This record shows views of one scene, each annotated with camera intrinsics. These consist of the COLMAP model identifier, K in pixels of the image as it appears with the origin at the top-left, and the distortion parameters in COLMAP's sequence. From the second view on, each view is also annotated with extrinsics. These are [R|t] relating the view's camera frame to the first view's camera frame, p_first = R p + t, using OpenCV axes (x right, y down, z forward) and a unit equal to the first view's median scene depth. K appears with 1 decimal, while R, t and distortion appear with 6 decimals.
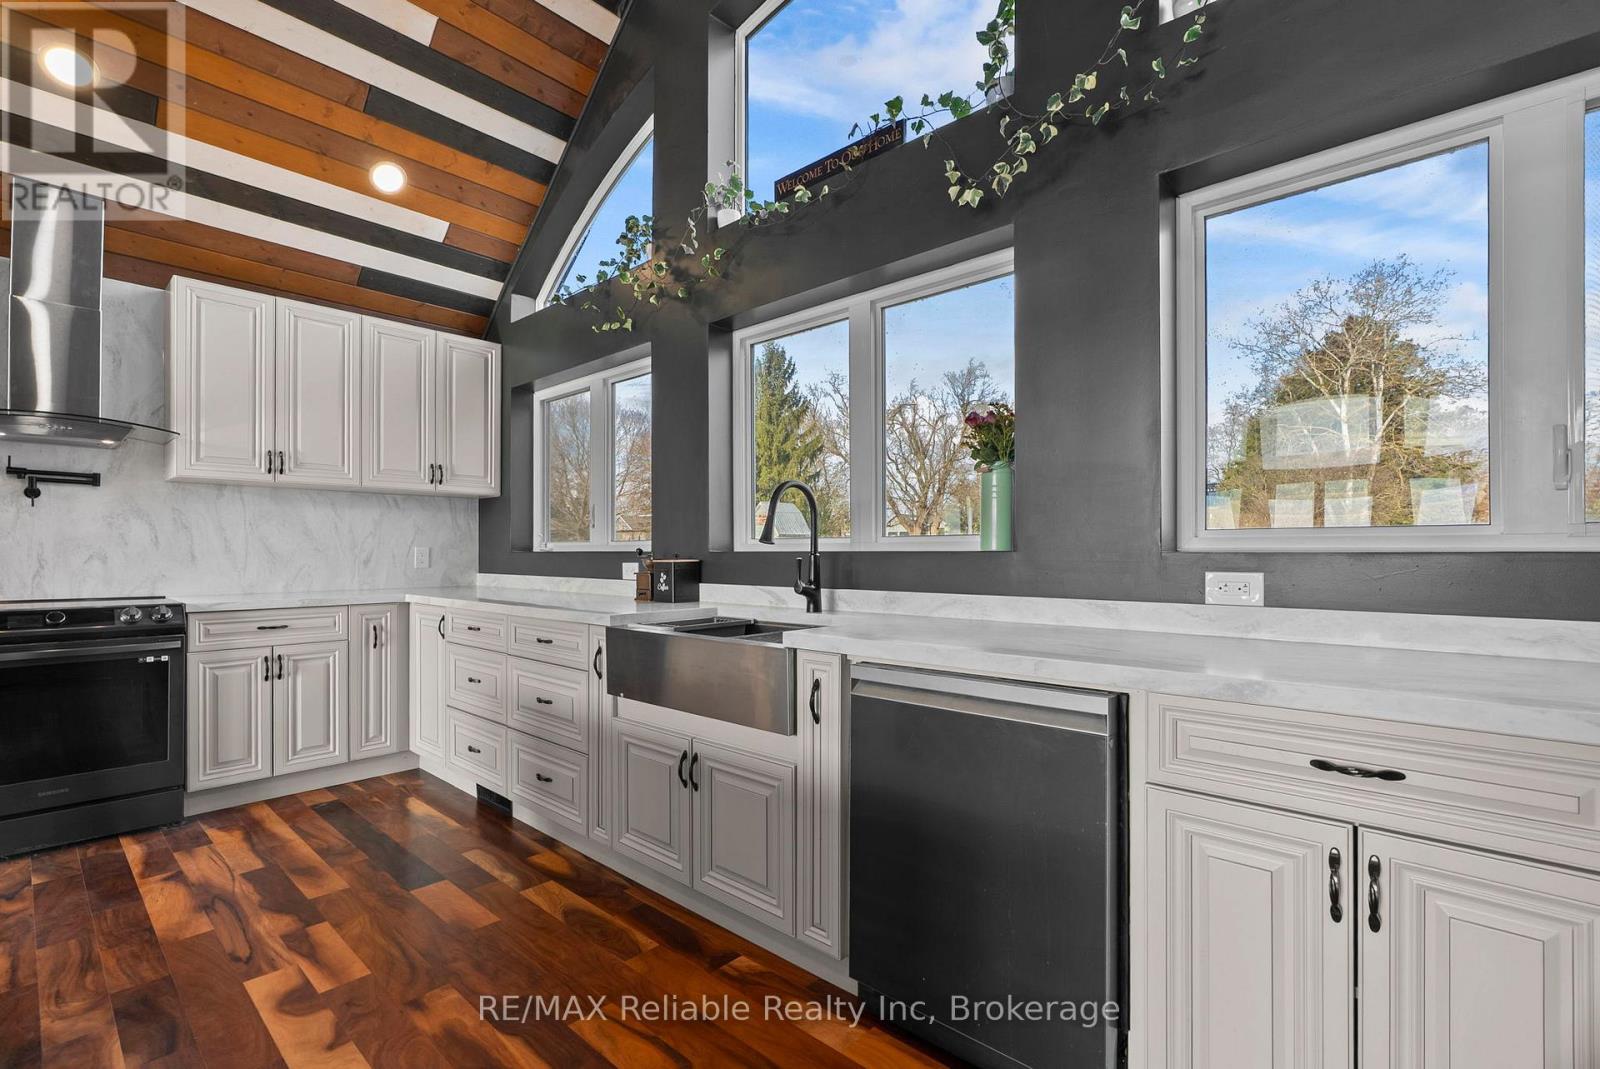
lens RADIAL K [[721.0, 0, 777.8], [0, 721.0, 537.5], [0, 0, 1]] dist [-0.001937, 0.000143]
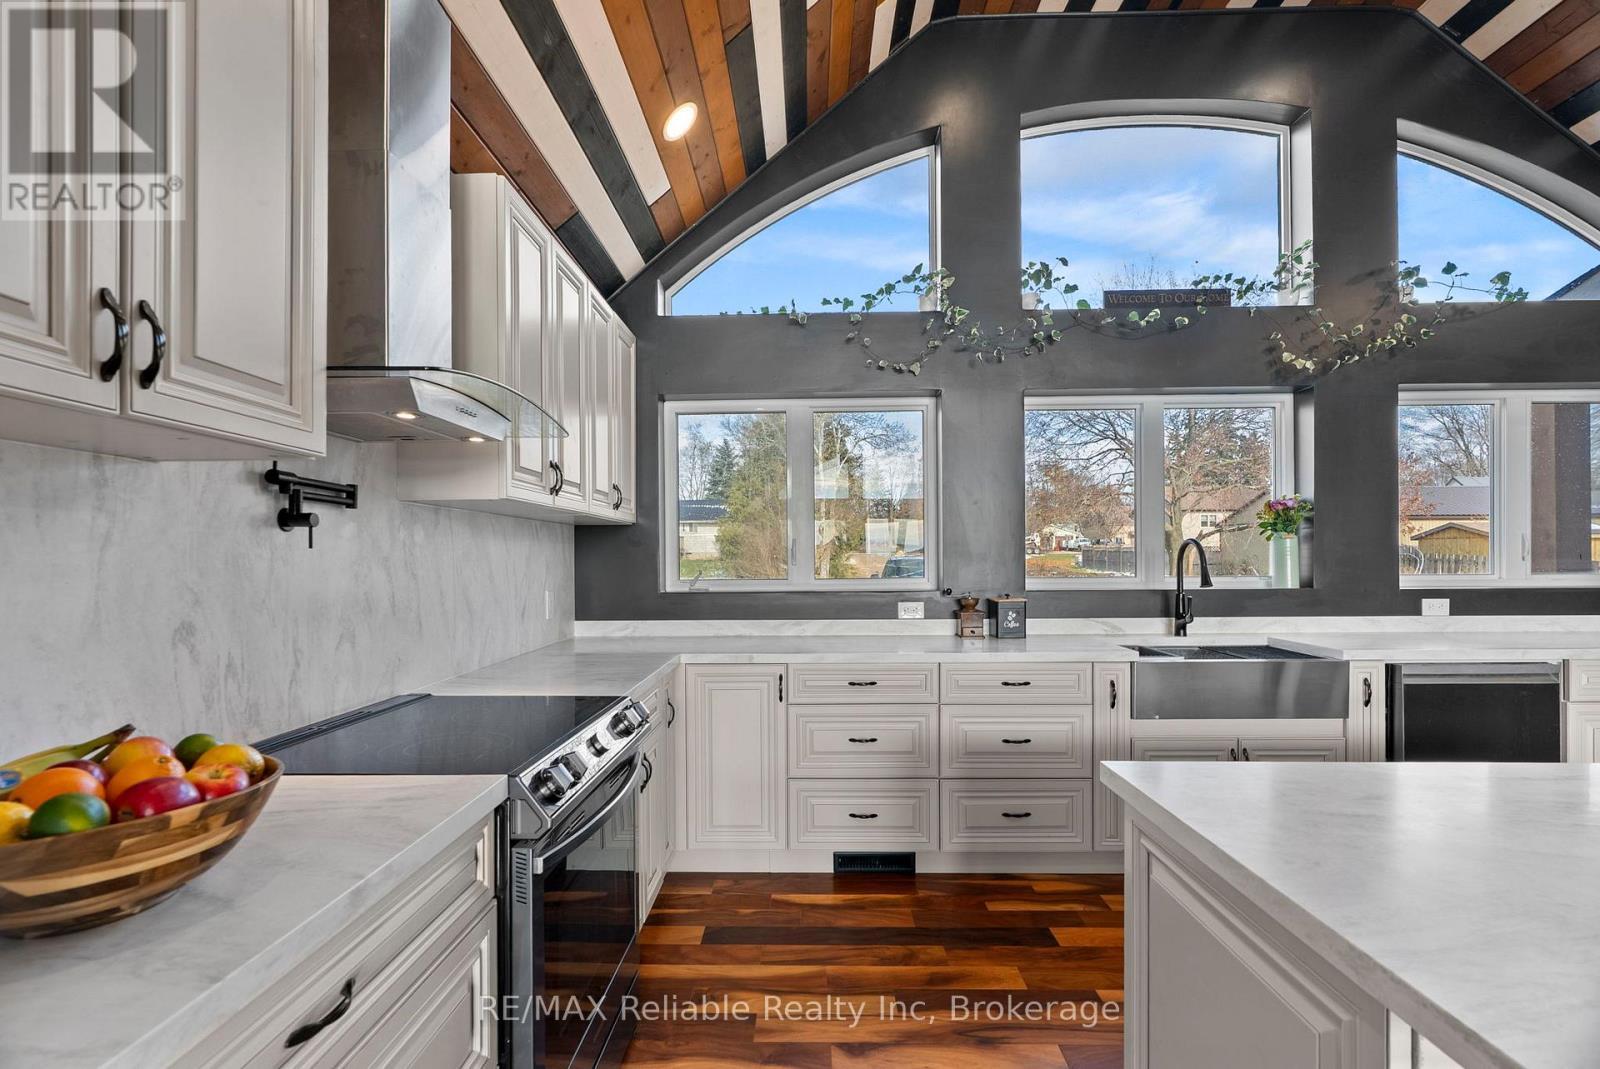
lens RADIAL K [[725.7, 0, 793.9], [0, 725.7, 549.2], [0, 0, 1]] dist [-0.003410, -0.000051]
pose [[0.749102, 0.003724, 0.662444, -1.289191], [-0.005945, 0.999982, 0.001102, -0.051106], [-0.662428, -0.004764, 0.749111, 0.438011]]
